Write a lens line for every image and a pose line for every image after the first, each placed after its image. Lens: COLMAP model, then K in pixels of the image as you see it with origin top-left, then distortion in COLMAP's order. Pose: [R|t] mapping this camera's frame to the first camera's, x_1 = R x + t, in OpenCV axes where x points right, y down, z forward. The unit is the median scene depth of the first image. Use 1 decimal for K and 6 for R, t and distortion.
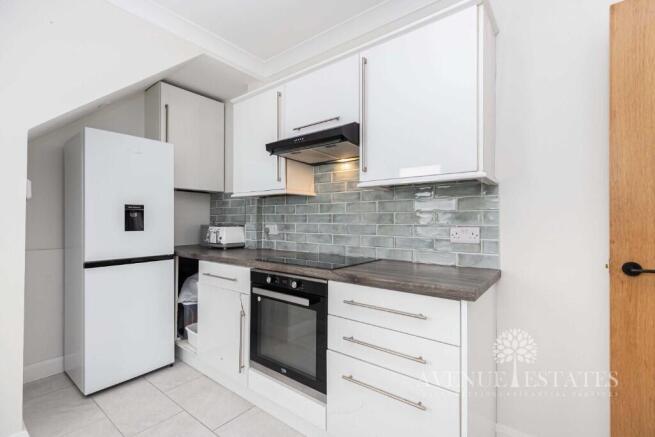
lens RADIAL K [[295.0, 0, 330.7], [0, 295.0, 220.1], [0, 0, 1]] dist [0.001925, 0.000240]
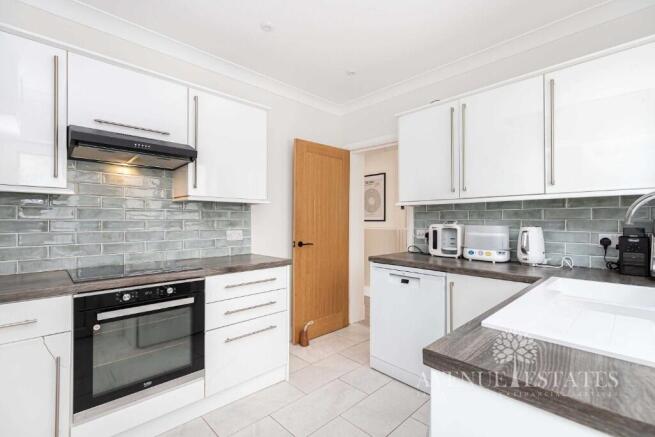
lens RADIAL K [[295.0, 0, 330.7], [0, 295.0, 220.1], [0, 0, 1]] dist [0.001925, 0.000240]
pose [[0.123014, -0.002005, 0.992403, -1.065074], [-0.005212, 0.999983, 0.002667, -0.037779], [-0.992391, -0.005501, 0.123001, 0.291124]]
